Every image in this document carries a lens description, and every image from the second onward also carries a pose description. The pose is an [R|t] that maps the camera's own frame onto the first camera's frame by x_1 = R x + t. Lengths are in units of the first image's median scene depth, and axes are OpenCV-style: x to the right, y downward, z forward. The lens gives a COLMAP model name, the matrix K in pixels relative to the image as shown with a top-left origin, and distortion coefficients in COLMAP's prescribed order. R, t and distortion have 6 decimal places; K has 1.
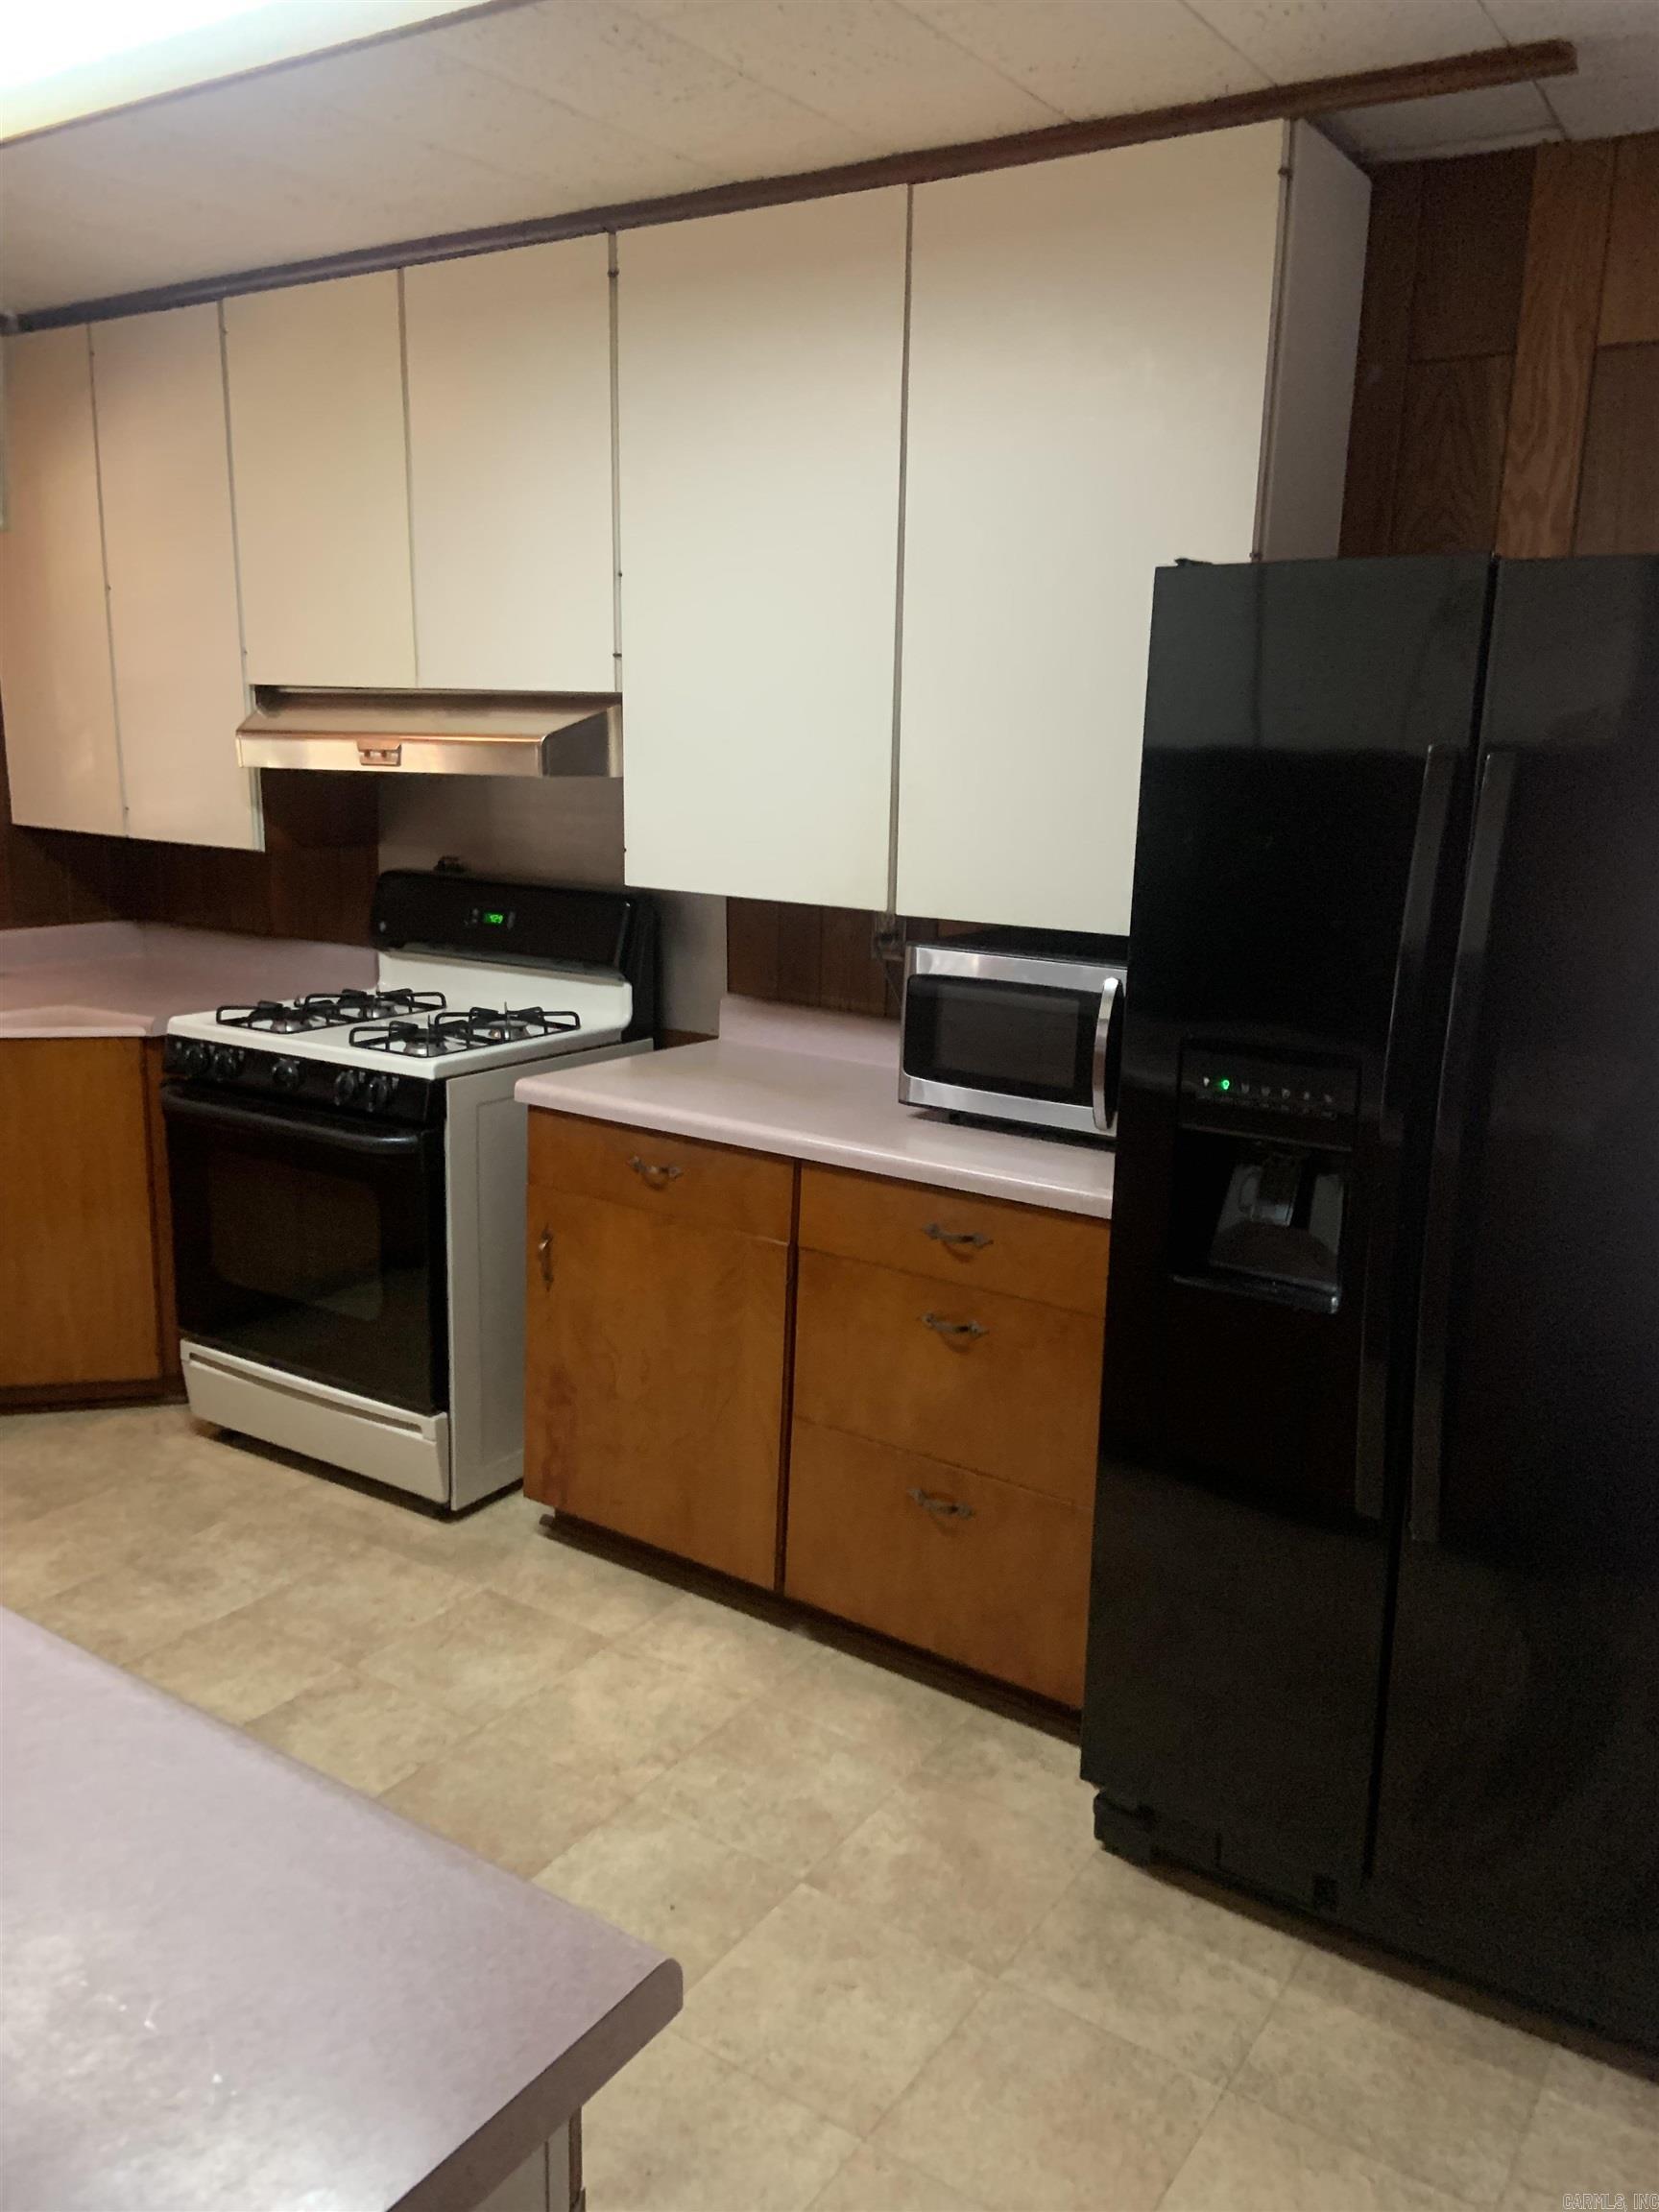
lens RADIAL K [[1627.5, 0, 883.0], [0, 1627.5, 1095.4], [0, 0, 1]] dist [0.123177, -0.150065]
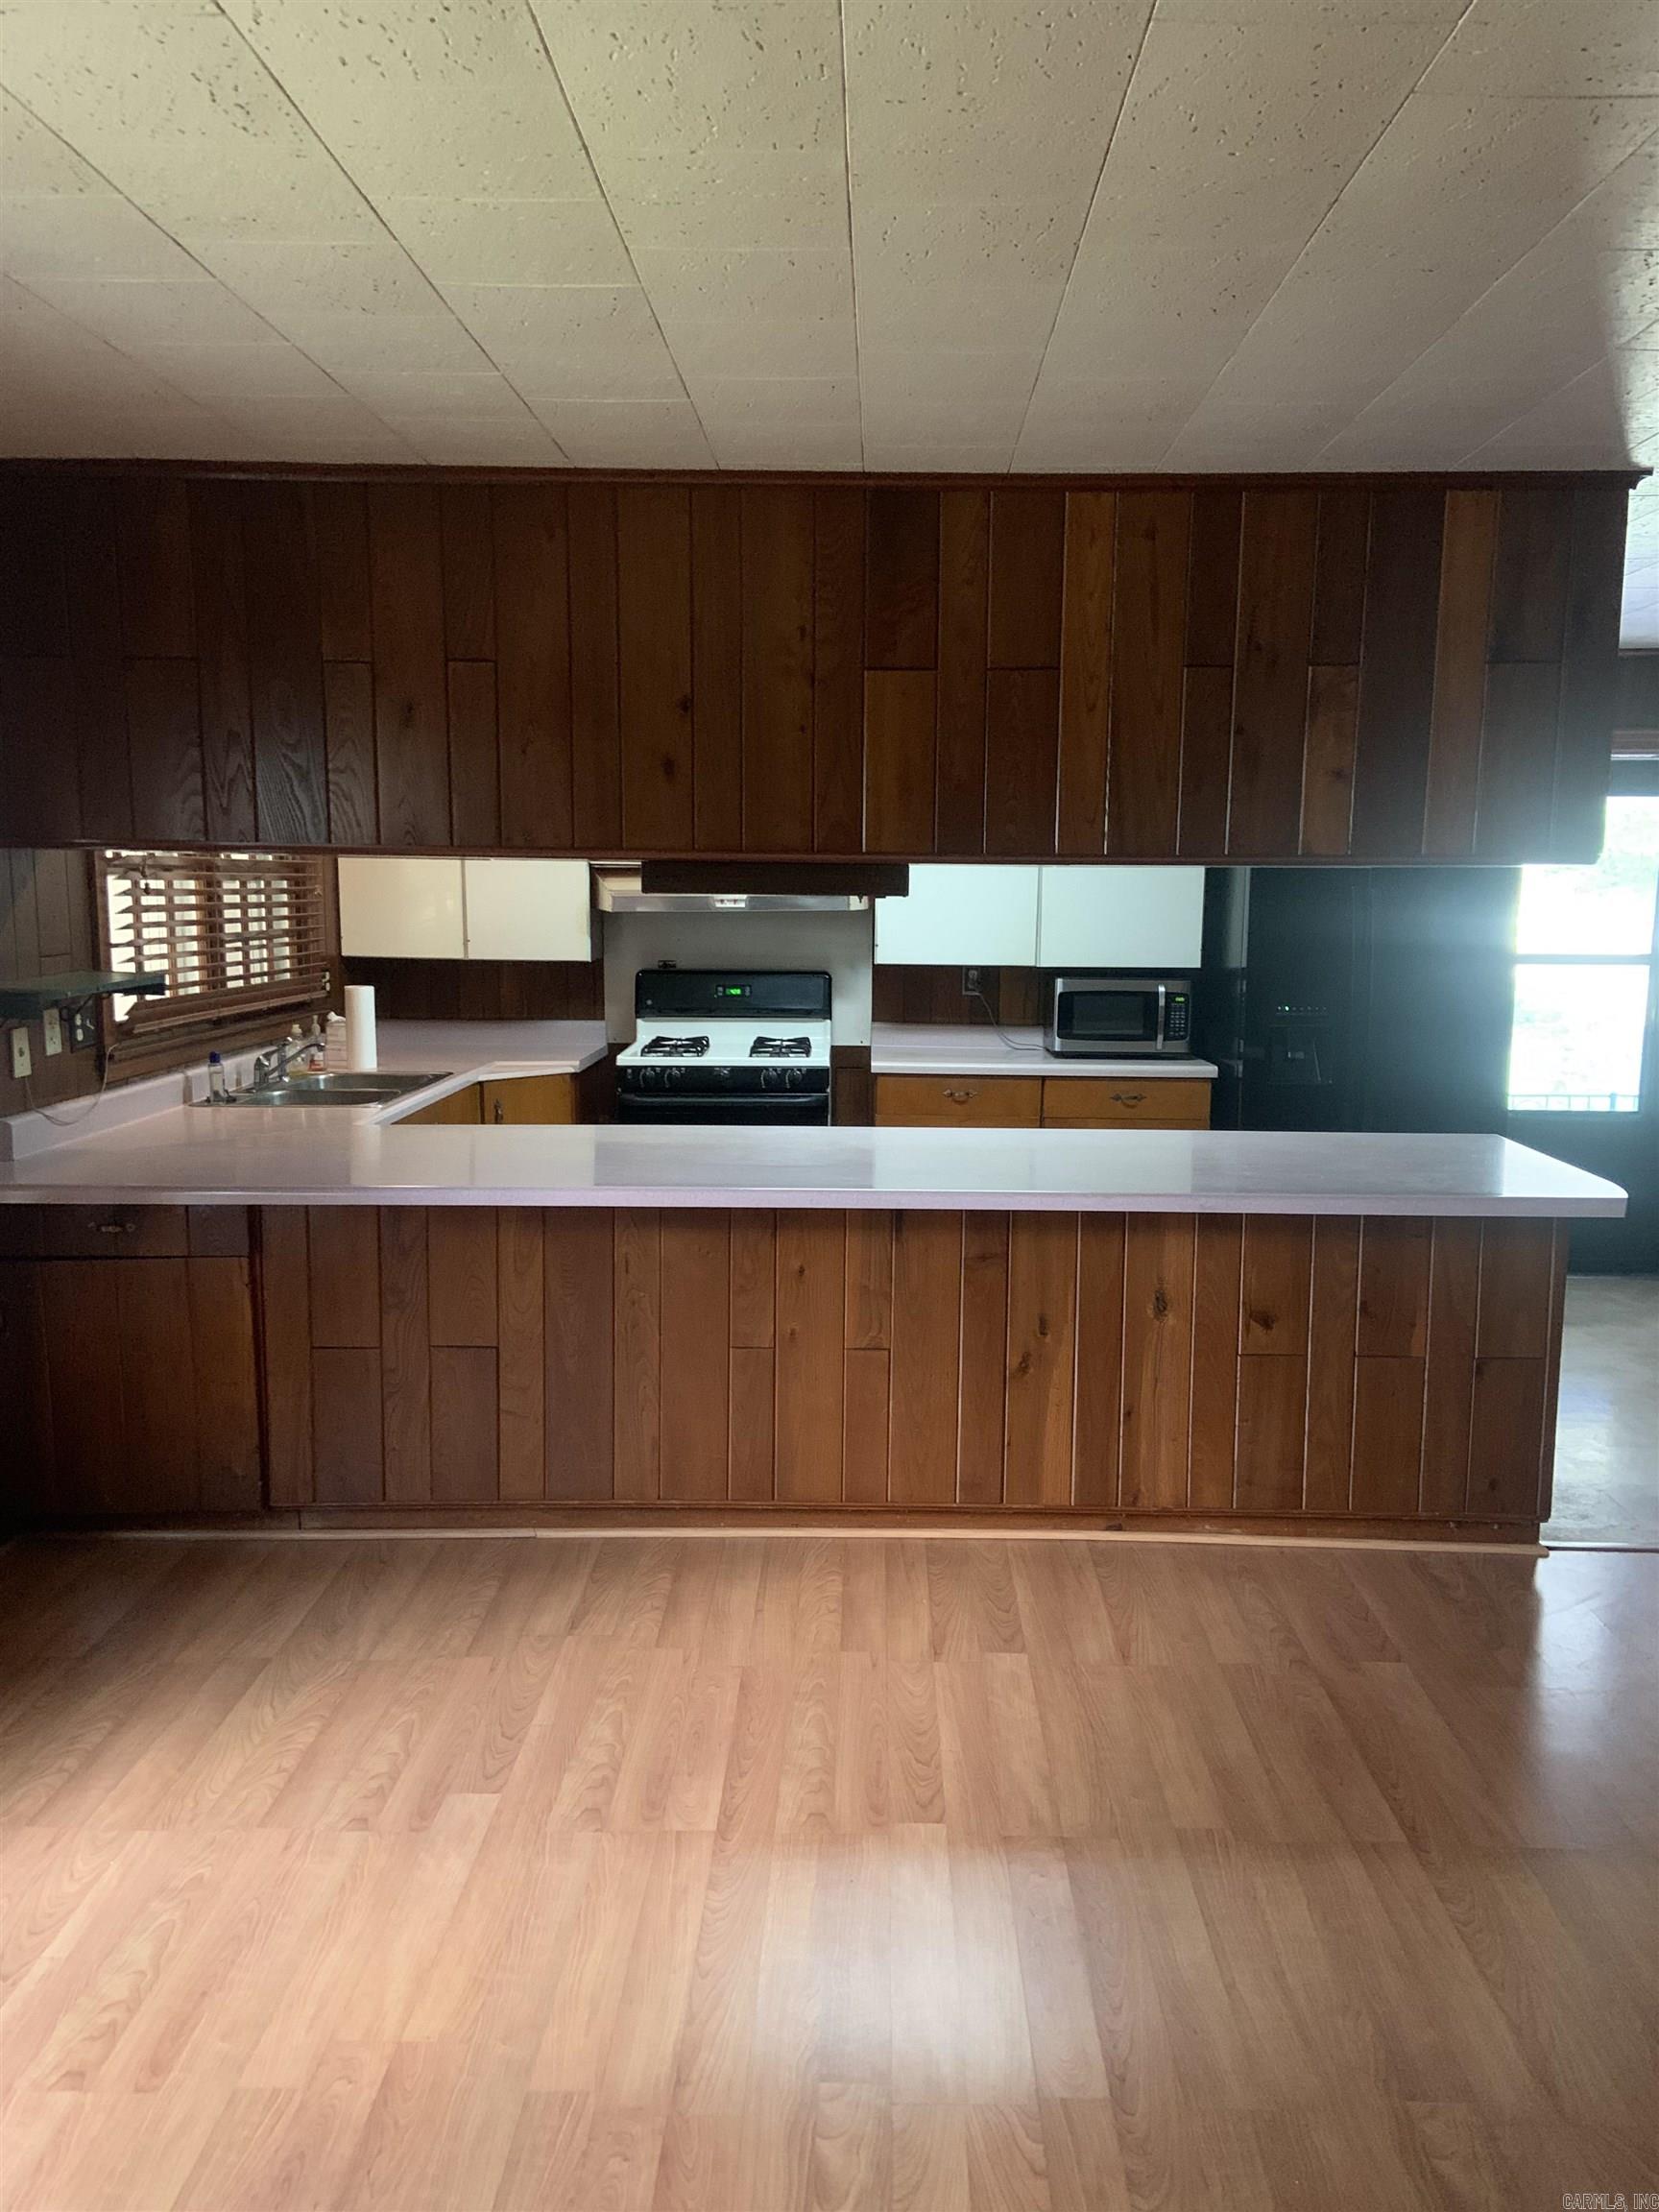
lens RADIAL K [[1627.5, 0, 883.0], [0, 1627.5, 1095.4], [0, 0, 1]] dist [0.123177, -0.150065]
pose [[0.840045, -0.092315, 0.534605, -1.266679], [0.126806, 0.991531, -0.028039, 0.087494], [-0.527489, 0.091345, 0.844637, -0.674105]]
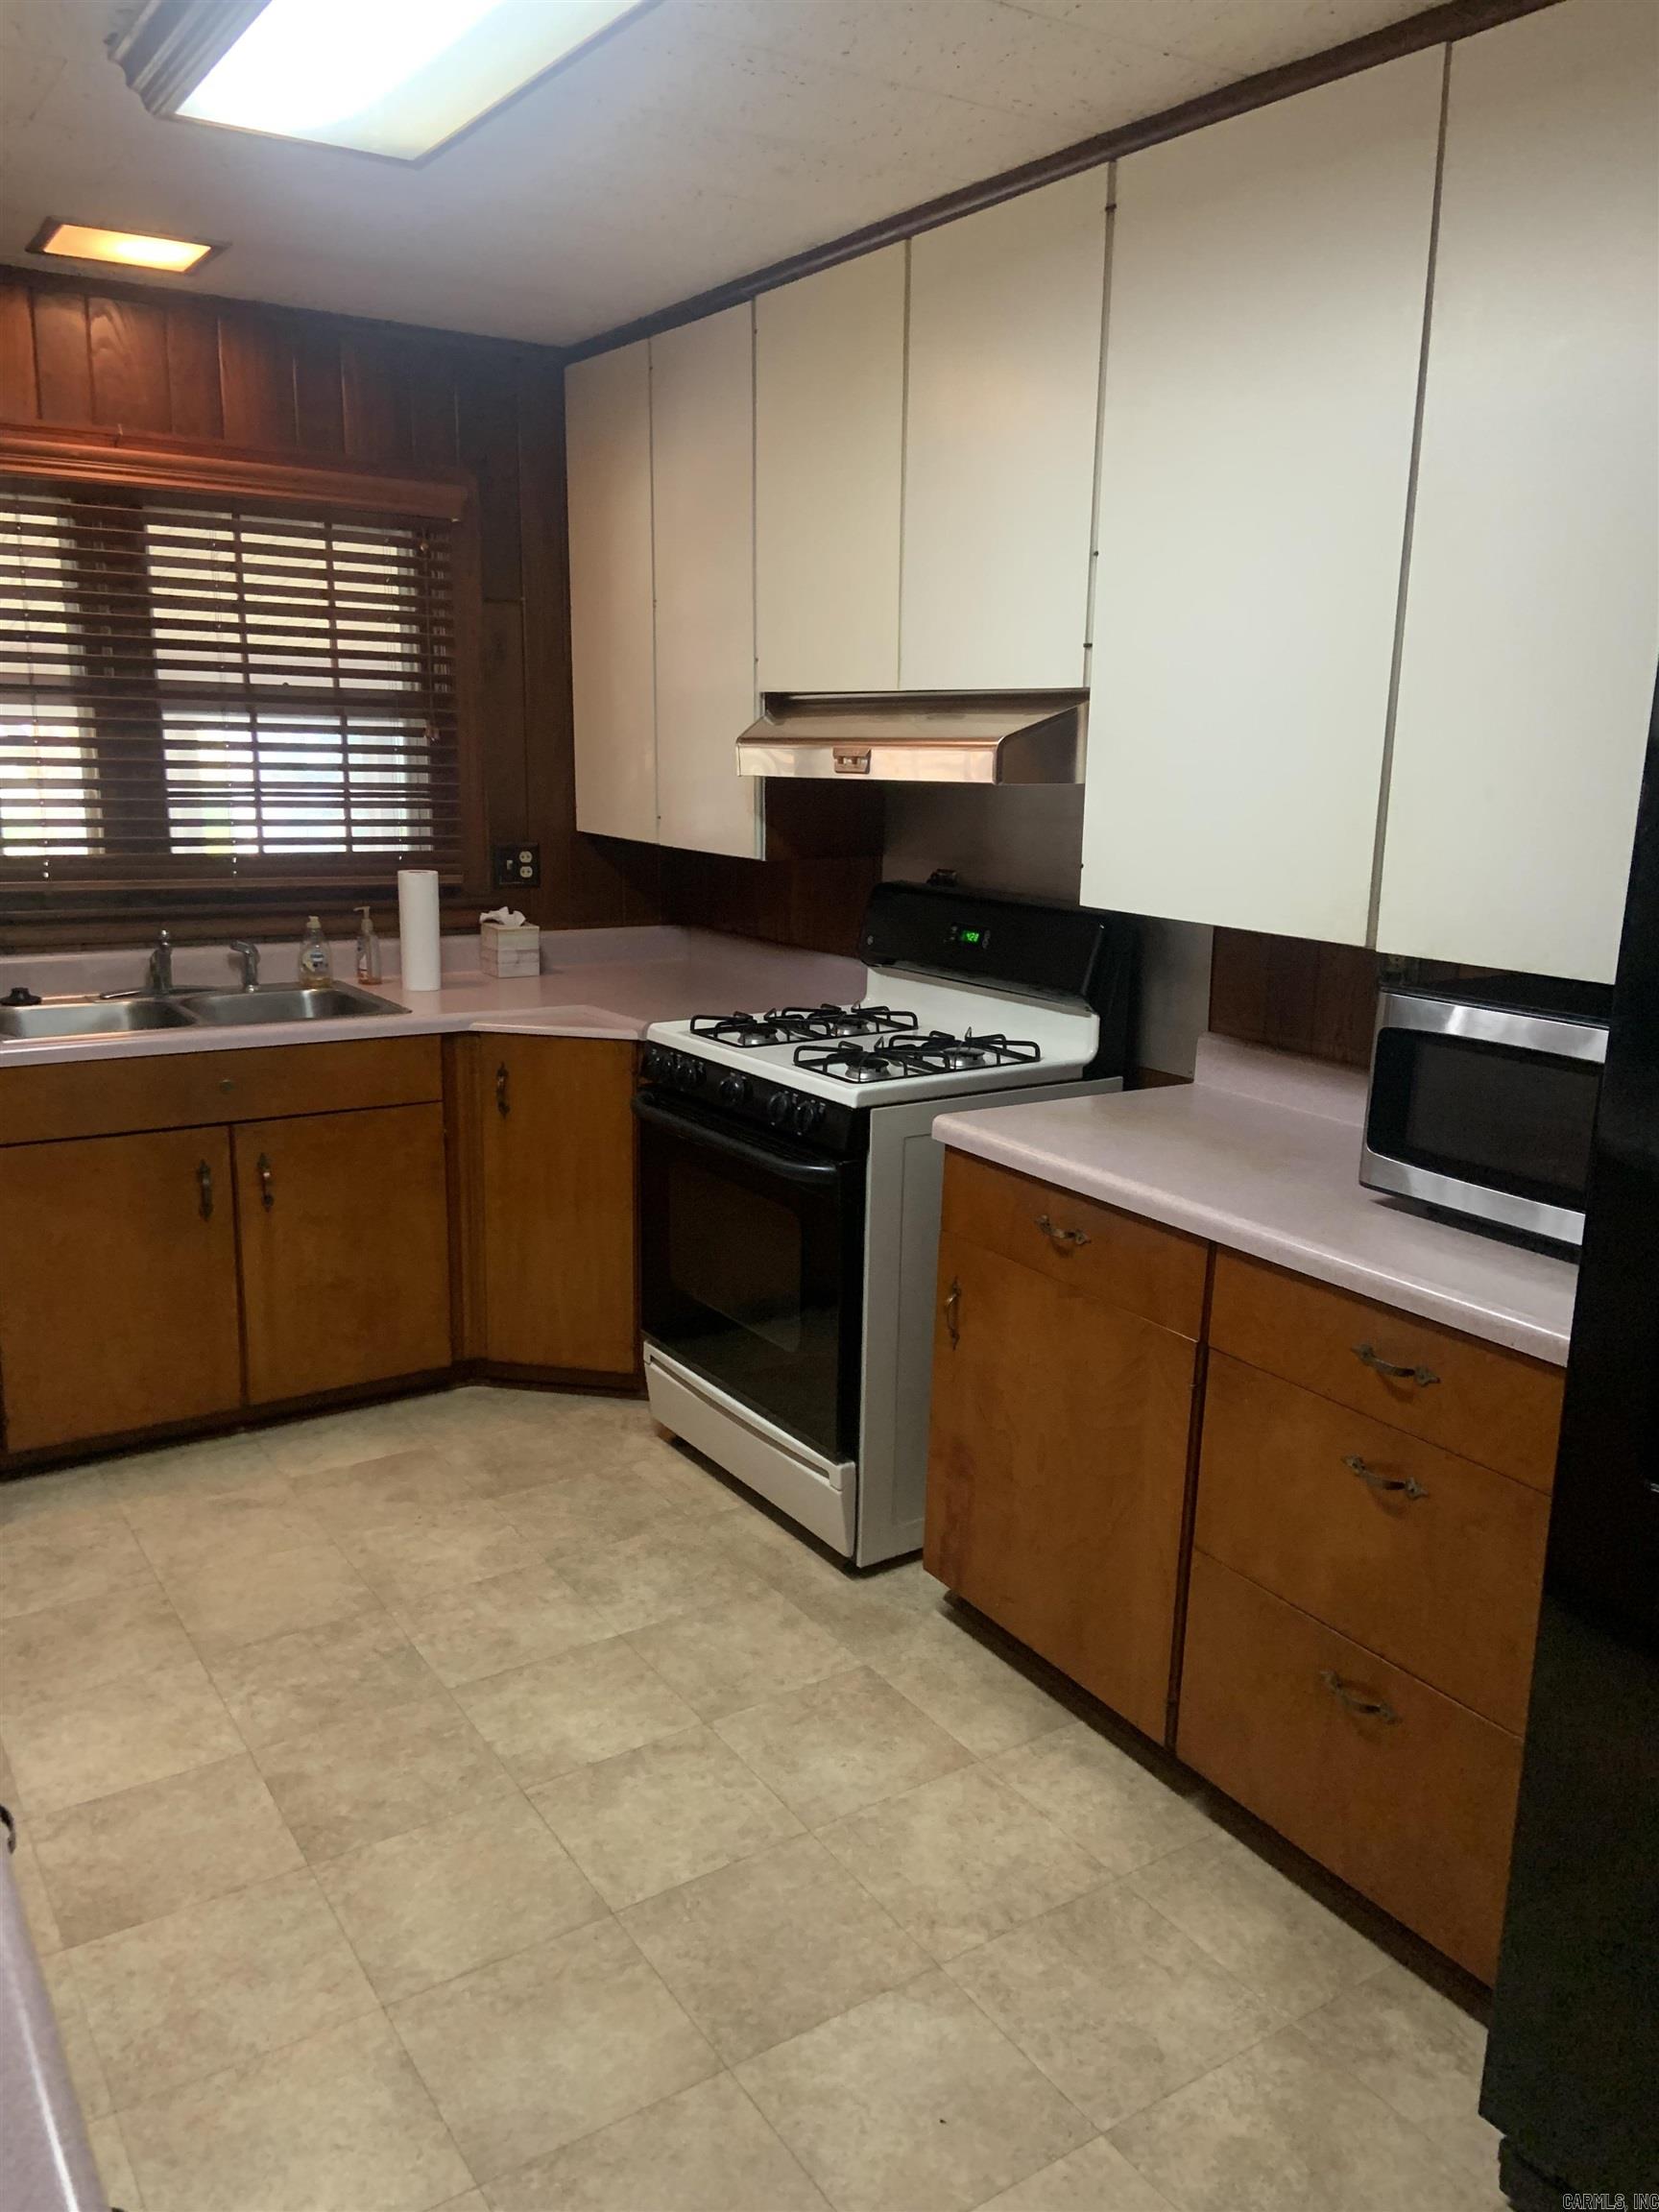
lens RADIAL K [[1656.2, 0, 858.5], [0, 1656.2, 1101.8], [0, 0, 1]] dist [0.132371, -0.168839]
pose [[0.920802, 0.078282, -0.382094, 0.088497], [-0.080419, 0.996707, 0.010401, -0.023076], [0.381650, 0.021150, 0.924065, 0.128273]]
